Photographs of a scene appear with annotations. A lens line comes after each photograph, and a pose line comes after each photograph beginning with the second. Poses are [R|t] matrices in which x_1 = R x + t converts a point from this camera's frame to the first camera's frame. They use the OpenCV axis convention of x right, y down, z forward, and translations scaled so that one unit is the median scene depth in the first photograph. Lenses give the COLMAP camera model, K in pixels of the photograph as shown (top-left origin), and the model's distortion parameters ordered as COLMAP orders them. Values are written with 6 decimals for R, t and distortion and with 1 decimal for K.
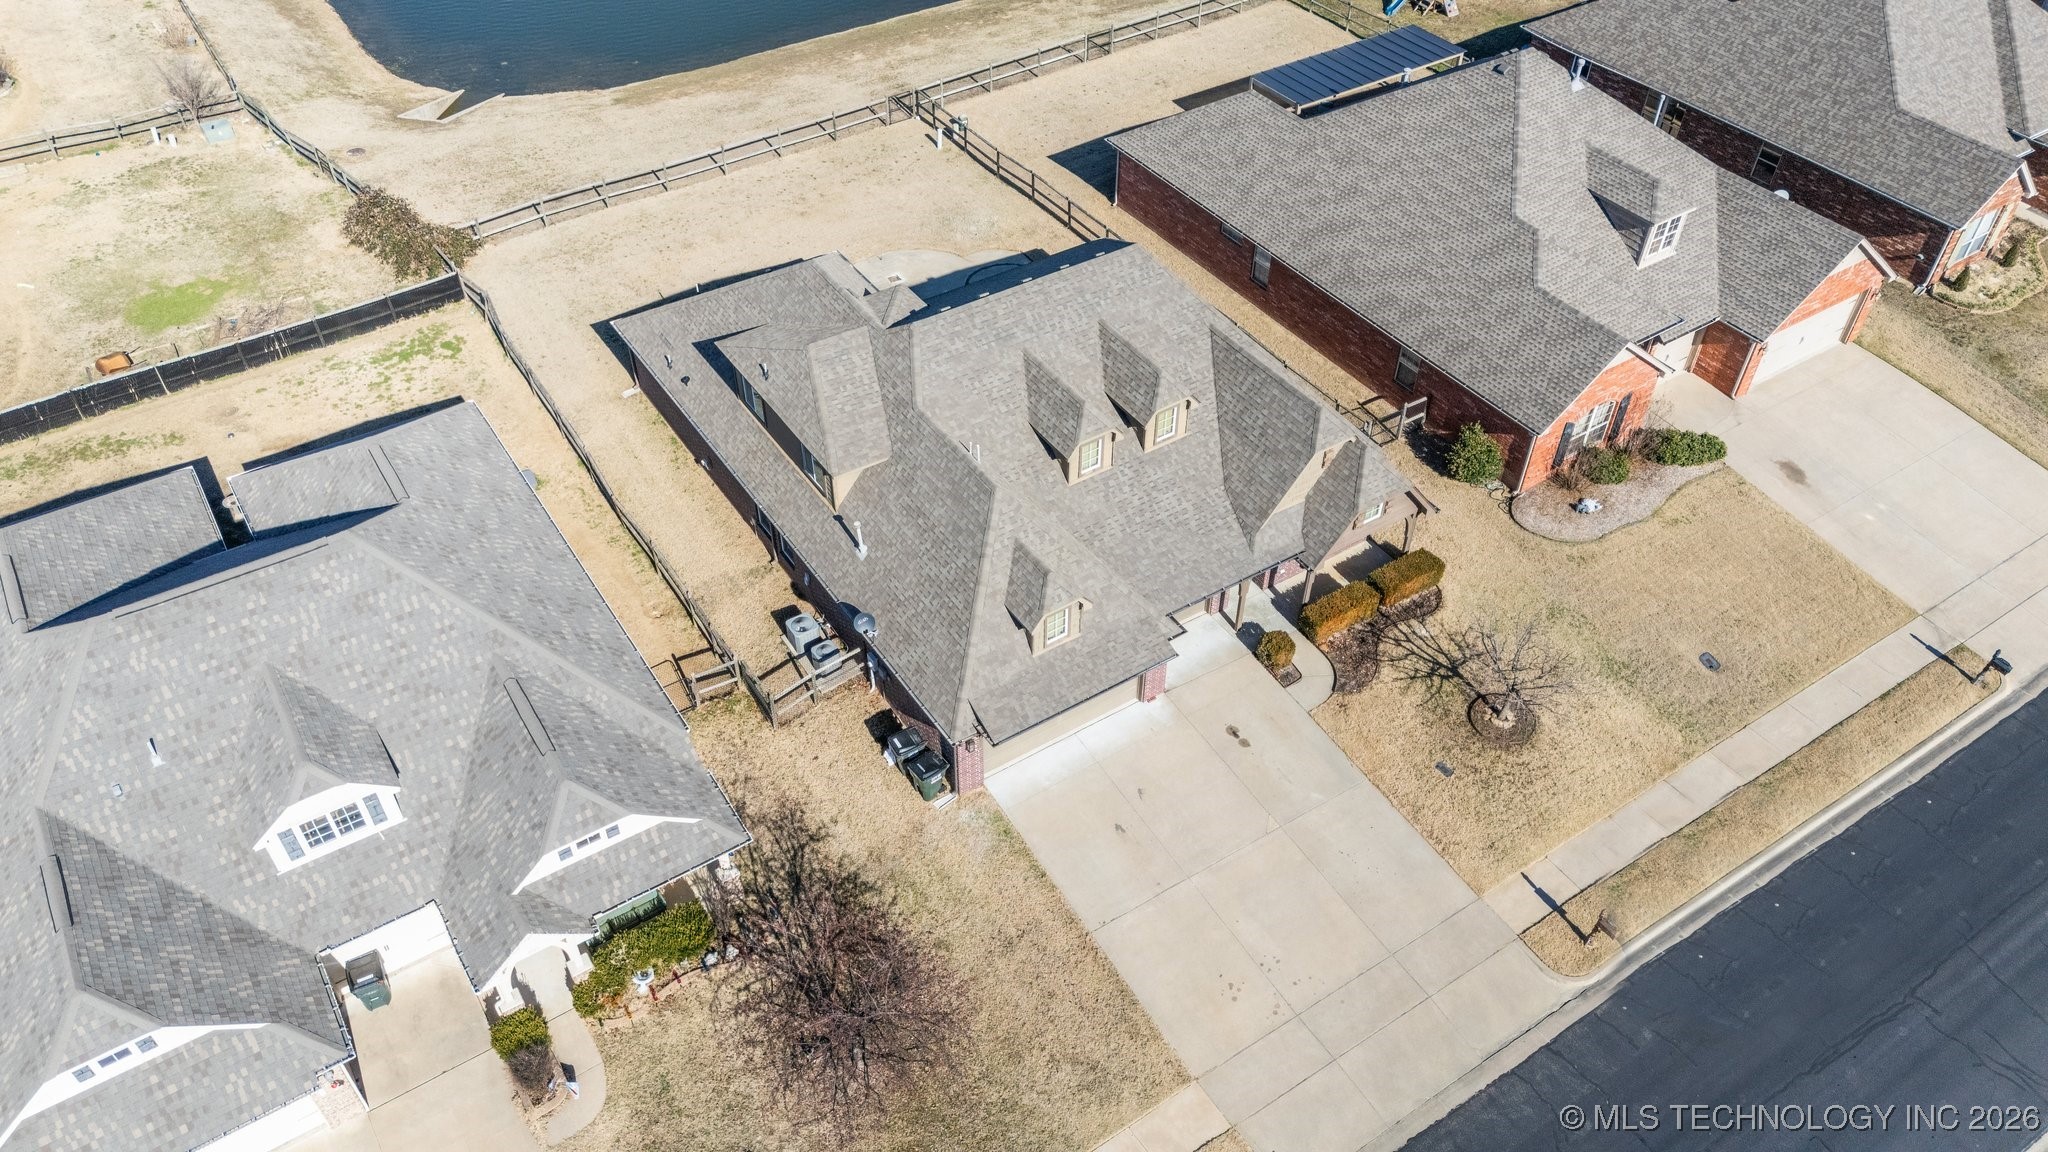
lens RADIAL K [[1511.3, 0, 1018.1], [0, 1511.3, 571.5], [0, 0, 1]] dist [0.063885, -0.051214]
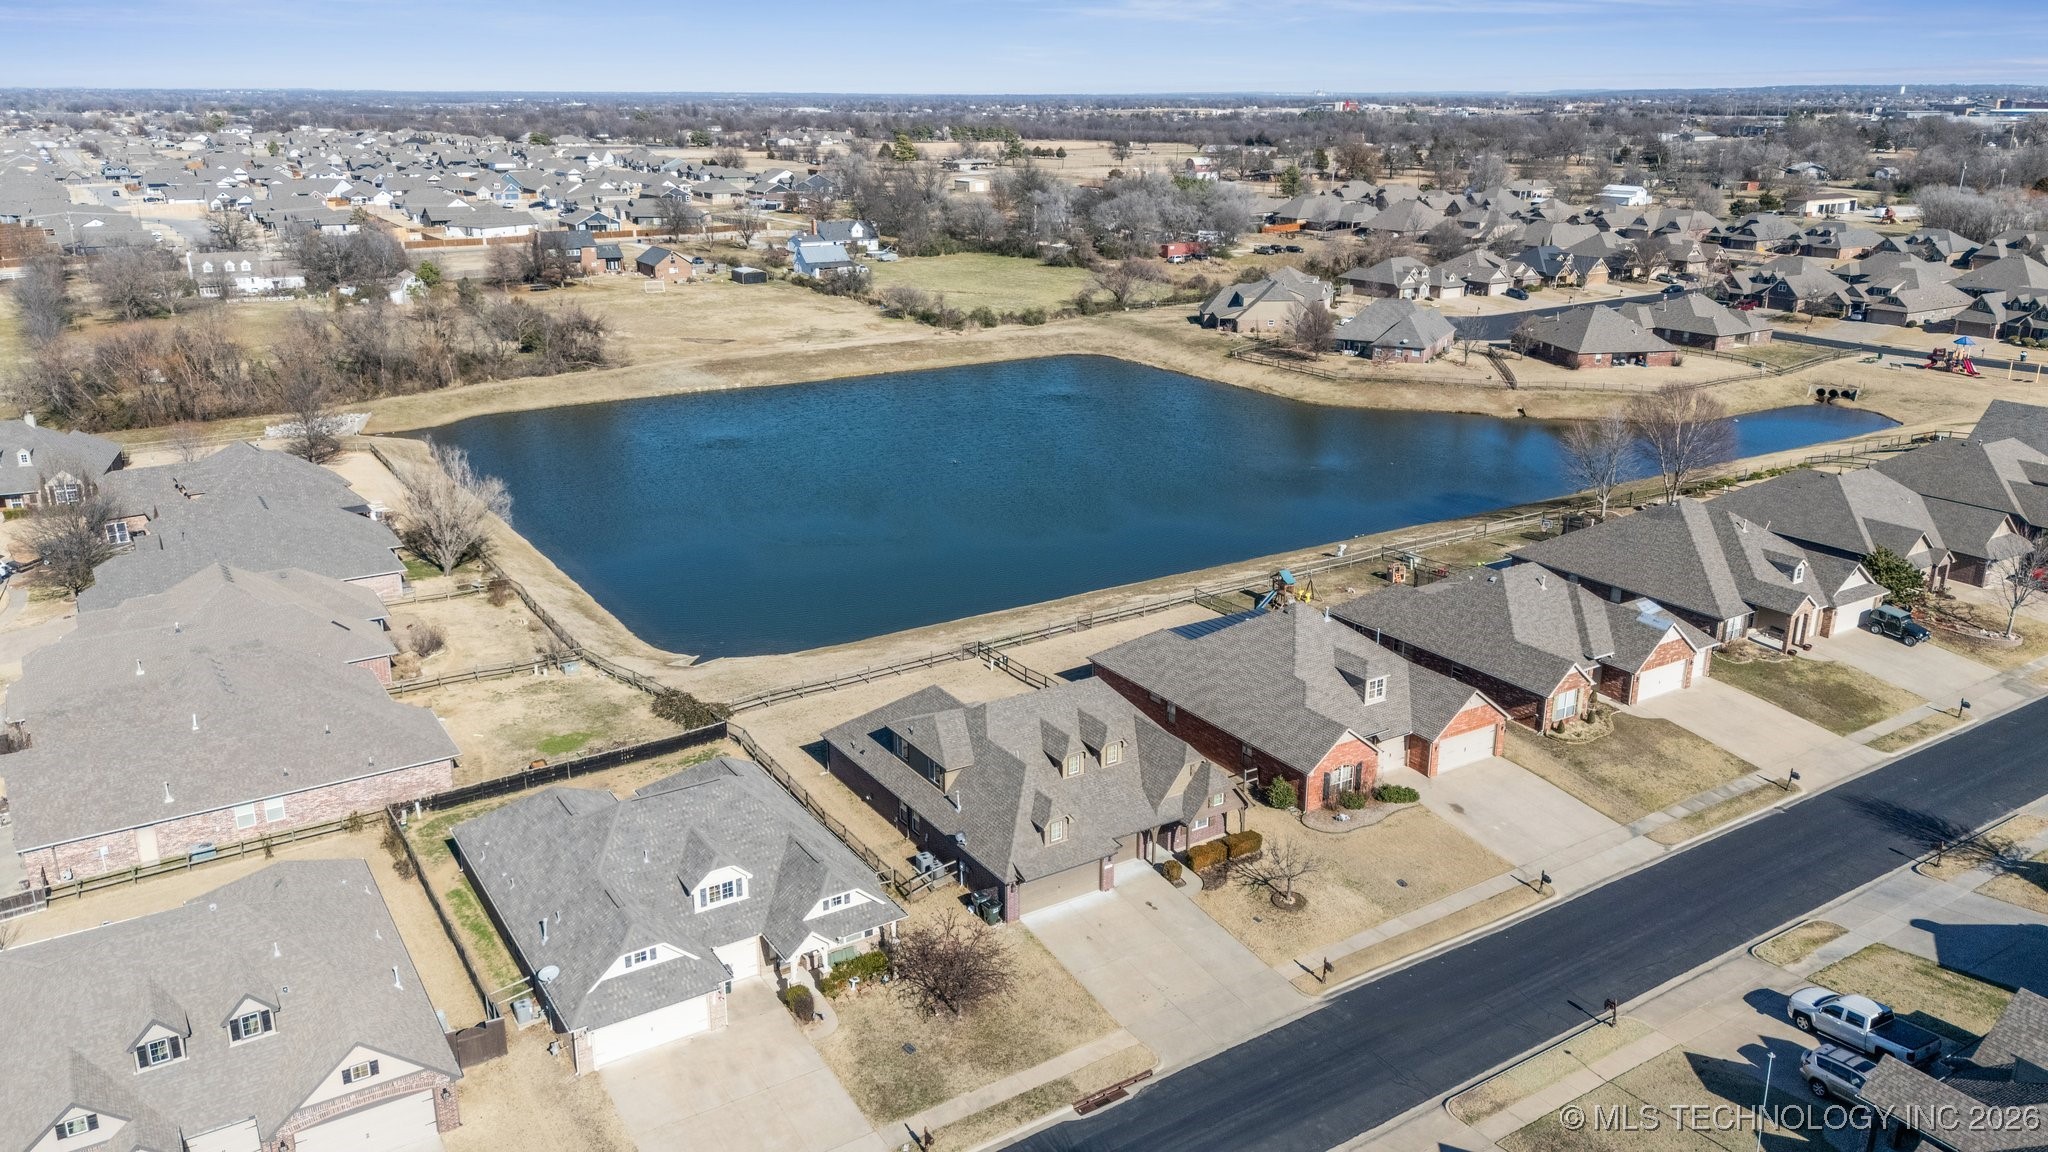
lens RADIAL K [[1511.3, 0, 1027.4], [0, 1511.3, 579.2], [0, 0, 1]] dist [0.063885, -0.051214]
pose [[0.999981, 0.000000, -0.006098, -0.000518], [-0.002601, 0.904471, -0.426526, 0.491356], [0.005516, 0.426534, 0.904455, -0.816319]]
